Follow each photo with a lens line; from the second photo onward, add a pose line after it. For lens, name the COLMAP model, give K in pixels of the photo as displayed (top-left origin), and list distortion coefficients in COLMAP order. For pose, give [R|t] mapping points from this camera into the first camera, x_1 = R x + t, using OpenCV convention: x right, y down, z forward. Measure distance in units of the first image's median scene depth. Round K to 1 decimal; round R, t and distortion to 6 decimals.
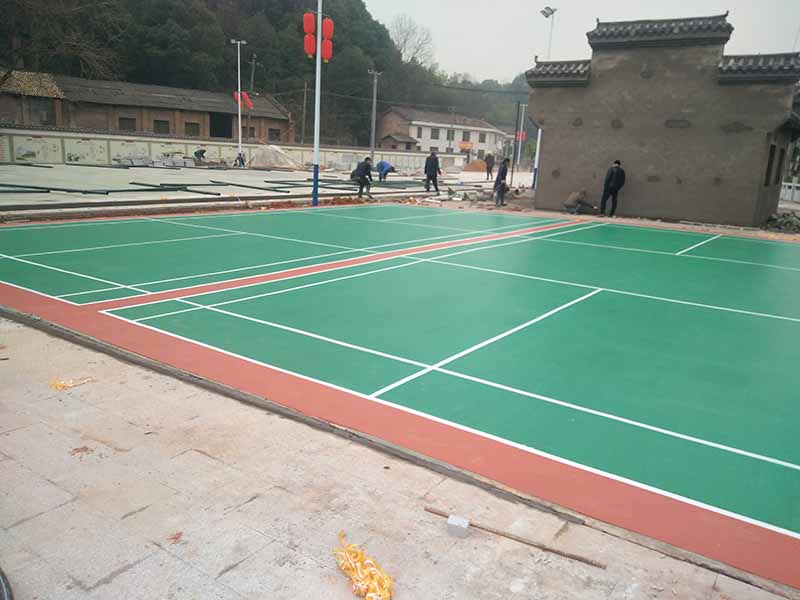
lens RADIAL K [[635.1, 0, 399.6], [0, 635.1, 298.1], [0, 0, 1]] dist [0.045981, -0.013303]
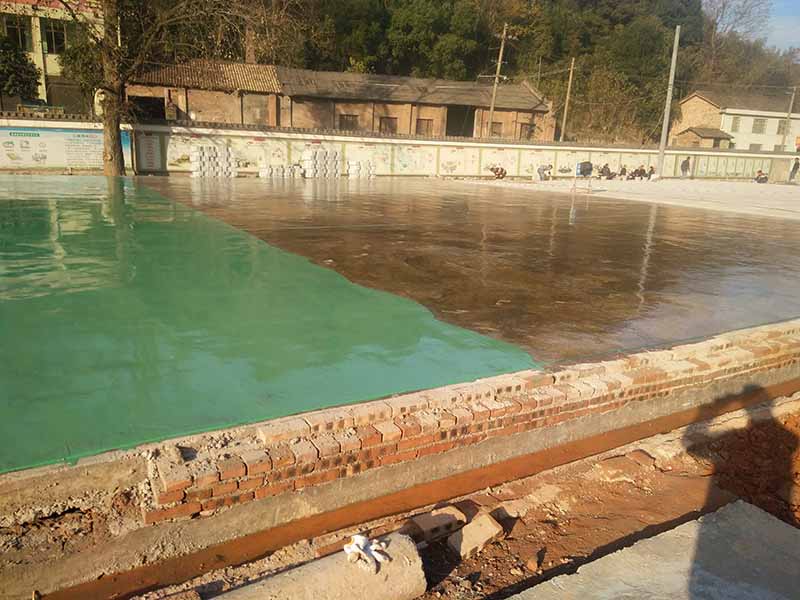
lens RADIAL K [[635.1, 0, 403.2], [0, 635.1, 300.4], [0, 0, 1]] dist [0.045981, -0.013303]
pose [[0.913491, 0.088542, -0.397108, -0.006067], [-0.088049, 0.995925, 0.019513, -0.051686], [0.397217, 0.017140, 0.917565, 0.226249]]
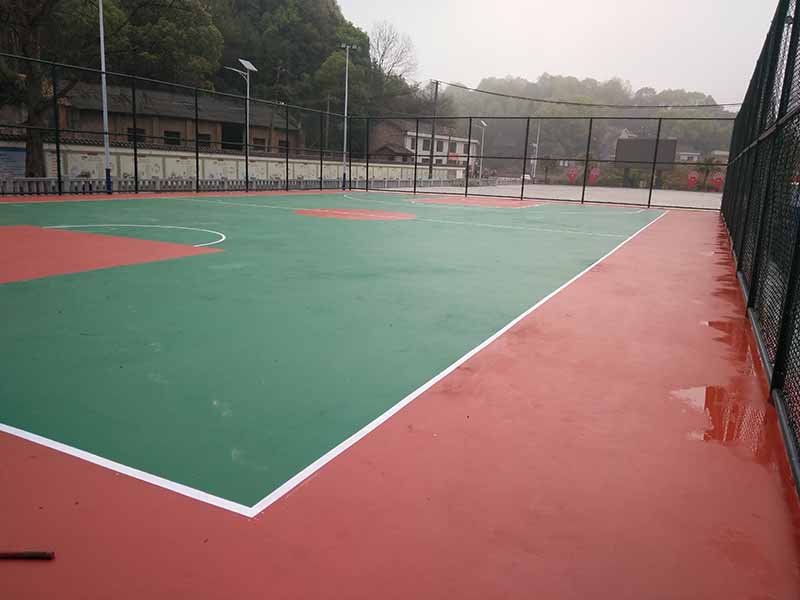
lens RADIAL K [[635.1, 0, 400.6], [0, 635.1, 297.6], [0, 0, 1]] dist [0.045981, -0.013303]
pose [[0.988464, -0.032860, 0.147849, -0.172540], [0.034619, 0.999357, -0.009337, -0.024521], [-0.147447, 0.014348, 0.988966, 0.069450]]
